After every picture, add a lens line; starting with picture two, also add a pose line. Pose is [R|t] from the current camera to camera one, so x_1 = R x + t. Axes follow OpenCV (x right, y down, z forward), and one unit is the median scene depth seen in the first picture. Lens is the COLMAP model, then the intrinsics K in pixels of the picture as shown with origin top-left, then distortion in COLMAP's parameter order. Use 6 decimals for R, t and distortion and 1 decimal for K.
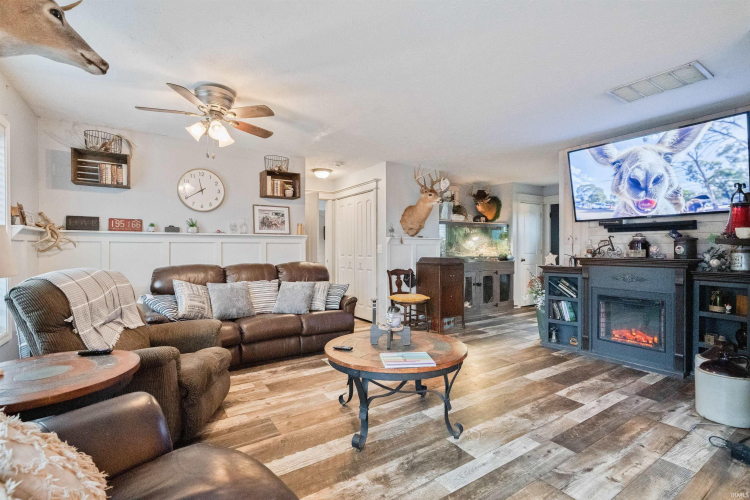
lens RADIAL K [[347.2, 0, 376.5], [0, 347.2, 254.8], [0, 0, 1]] dist [-0.017891, -0.000153]
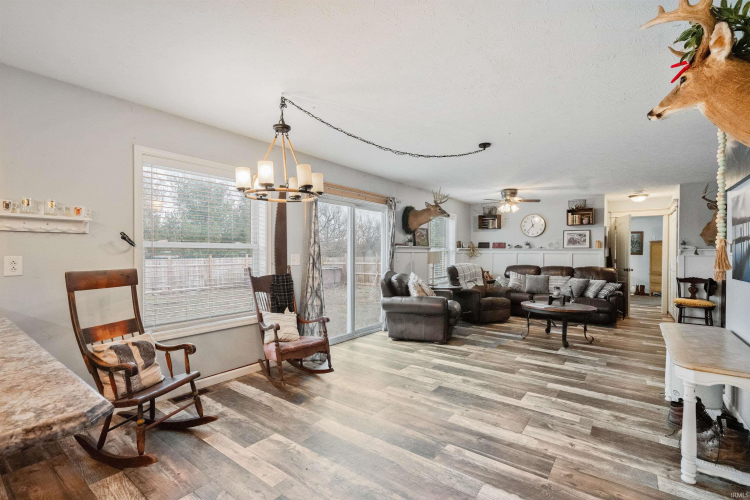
lens RADIAL K [[347.2, 0, 376.5], [0, 347.2, 254.8], [0, 0, 1]] dist [-0.017891, -0.000153]
pose [[0.345520, 0.013622, -0.938313, 0.807198], [-0.023706, 0.999702, 0.005784, -0.015777], [0.938112, 0.020245, 0.345740, -0.371433]]
